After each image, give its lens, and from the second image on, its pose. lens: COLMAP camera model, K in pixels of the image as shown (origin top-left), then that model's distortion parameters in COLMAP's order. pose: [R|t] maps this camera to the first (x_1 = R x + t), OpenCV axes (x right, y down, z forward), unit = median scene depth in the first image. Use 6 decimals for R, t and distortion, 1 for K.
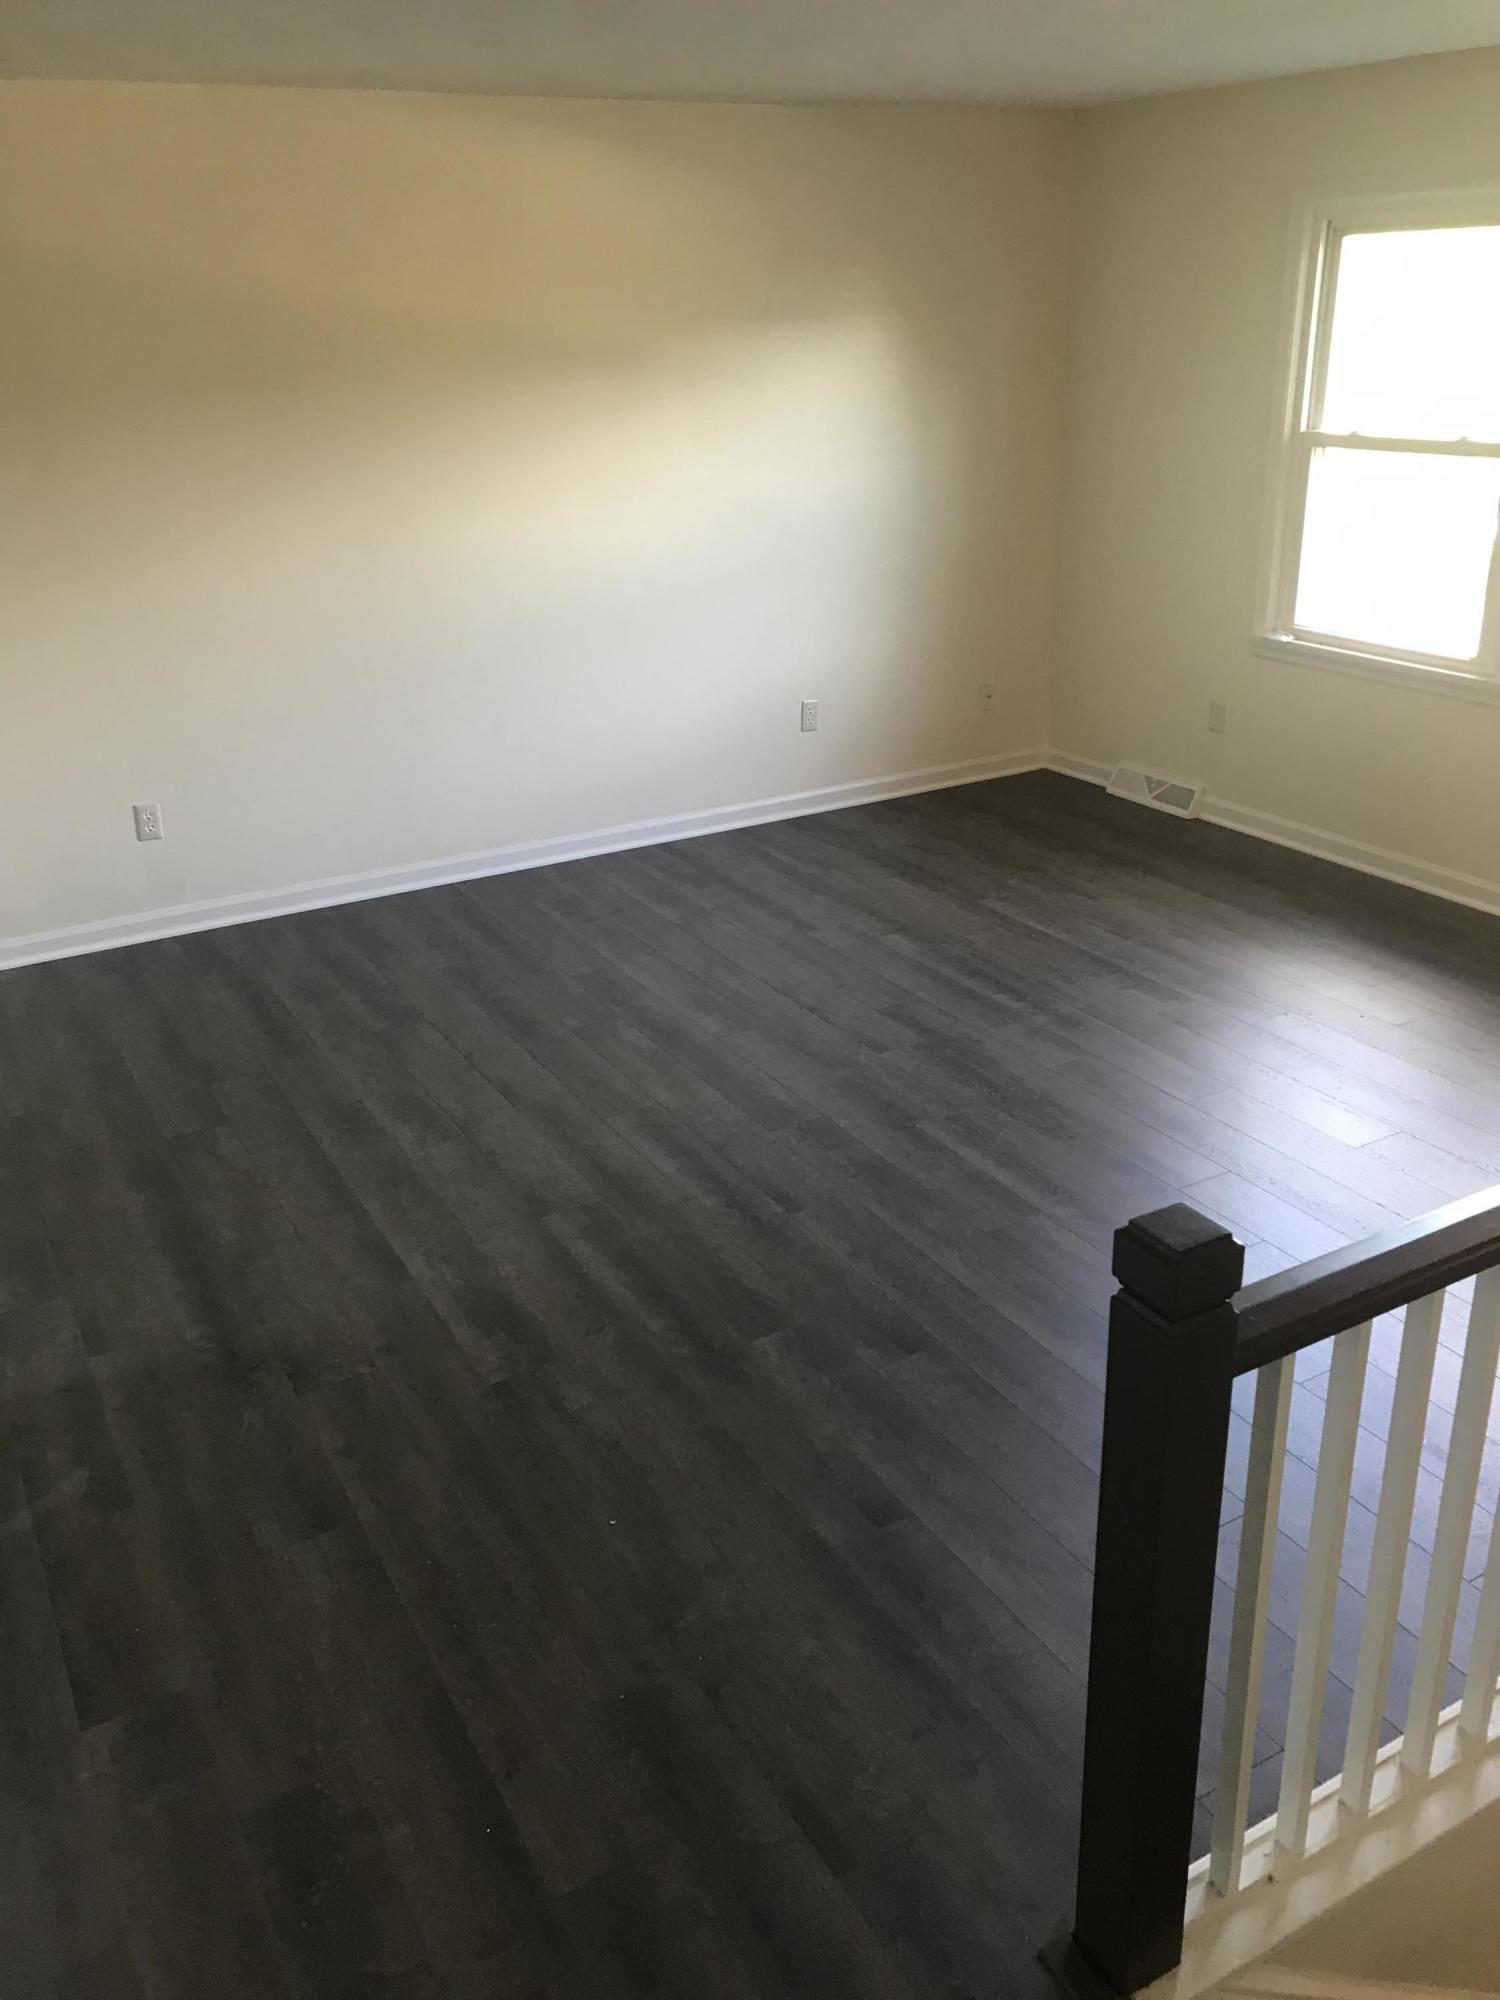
lens RADIAL K [[1681.0, 0, 745.6], [0, 1681.0, 1007.0], [0, 0, 1]] dist [0.047851, -0.030084]
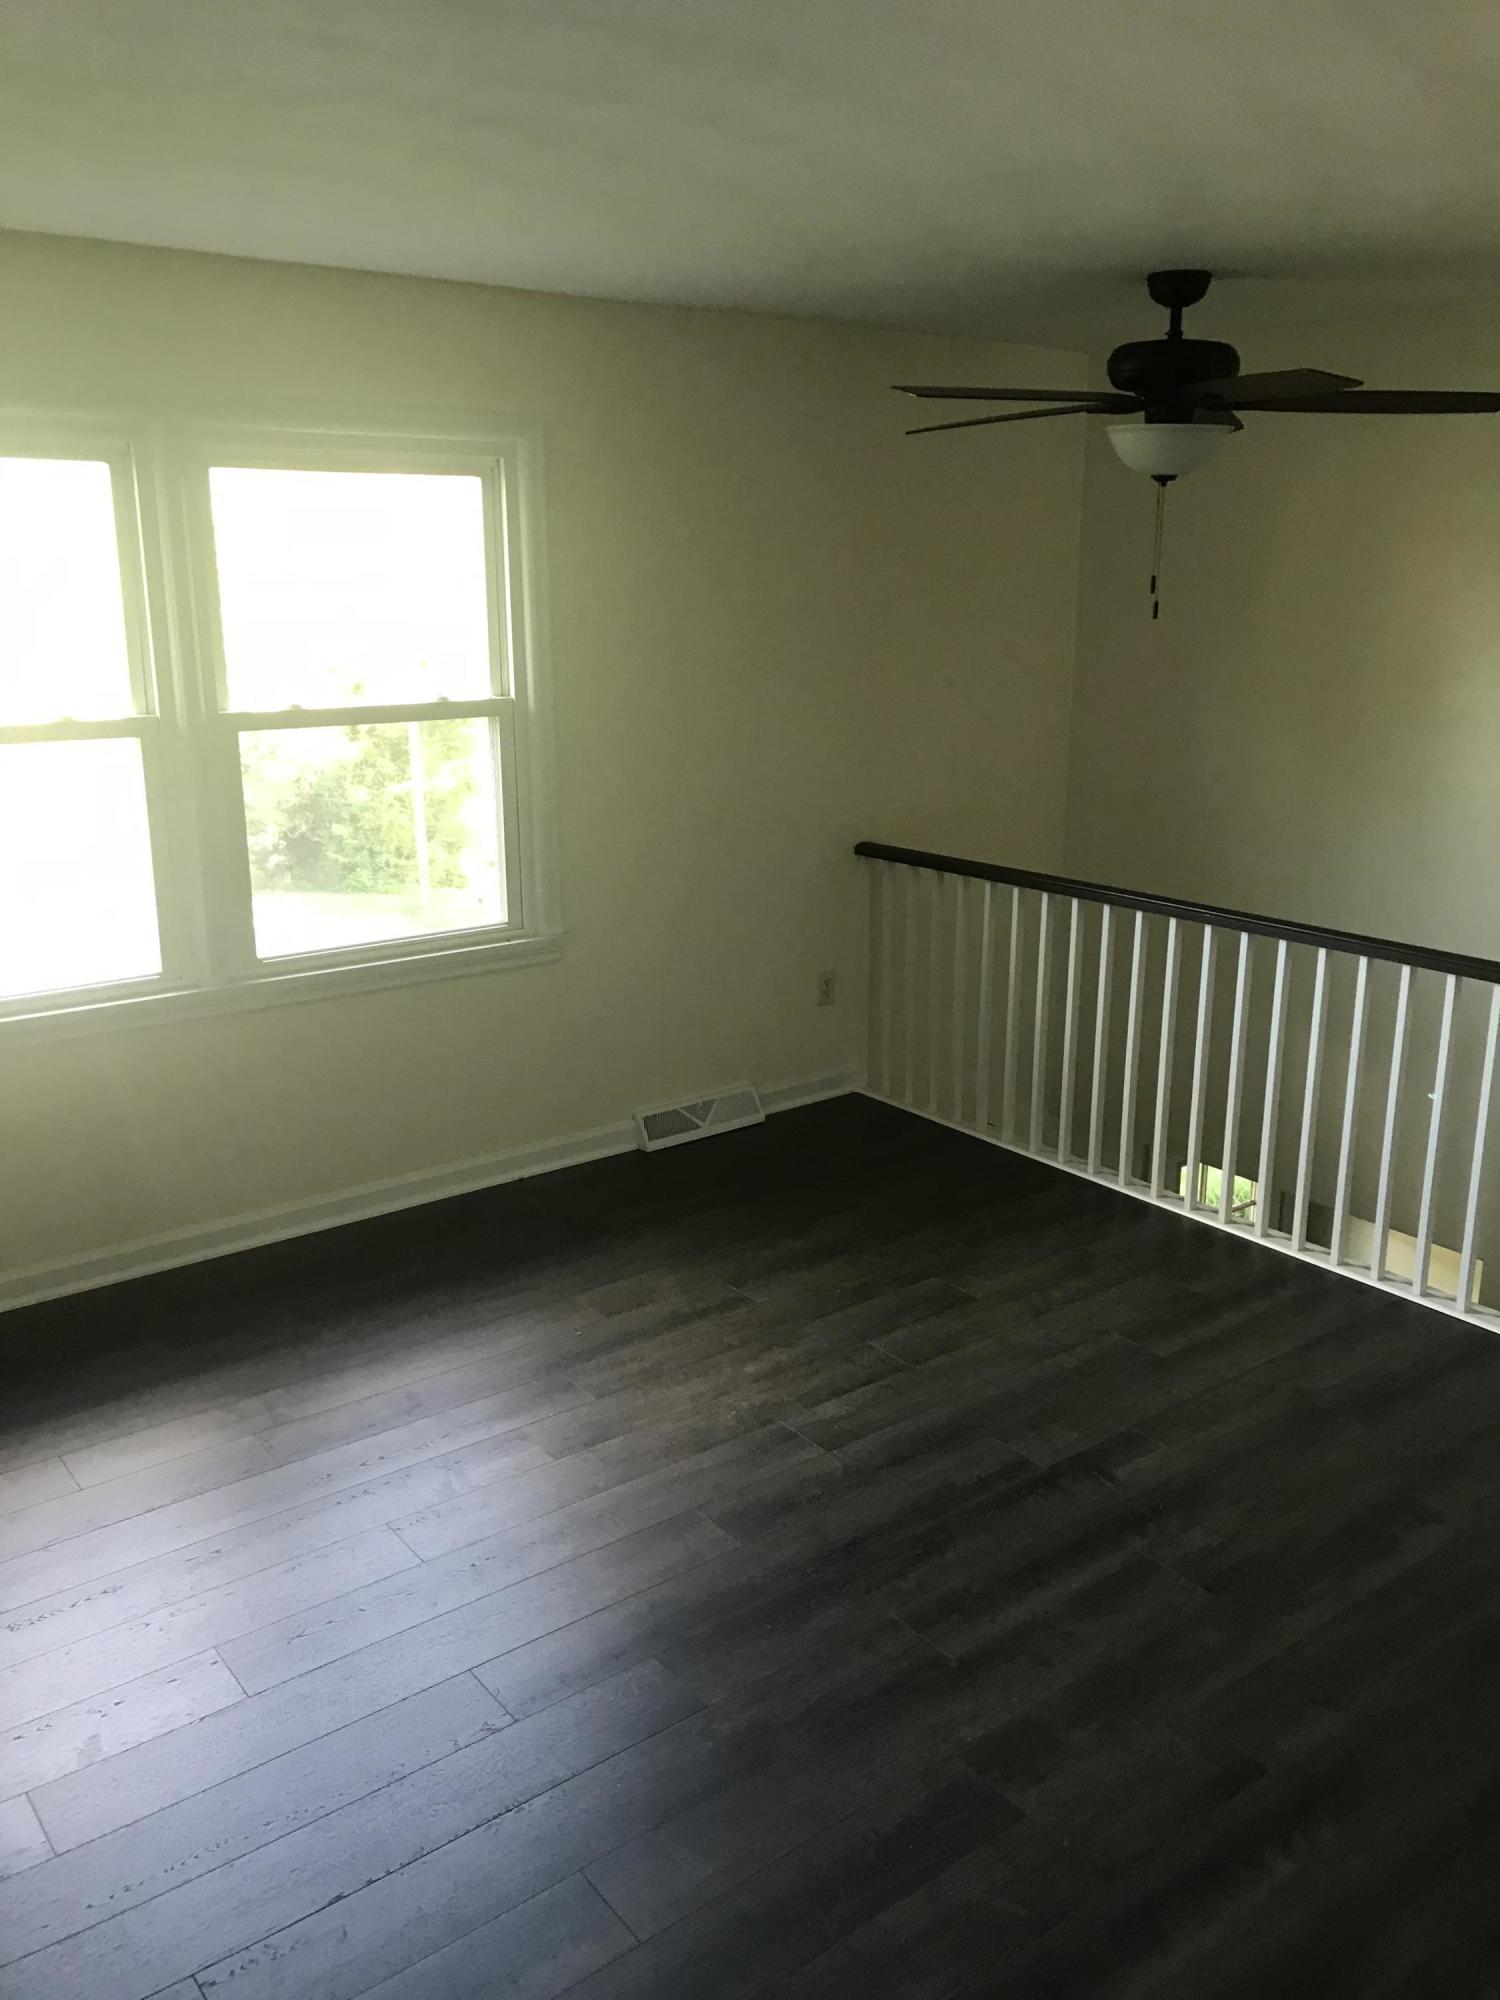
lens RADIAL K [[1681.0, 0, 748.5], [0, 1681.0, 990.8], [0, 0, 1]] dist [0.047851, -0.030084]
pose [[-0.149946, -0.234796, 0.960410, -0.481707], [0.385352, 0.880693, 0.275471, -0.389463], [-0.910506, 0.411401, -0.041577, 0.977905]]
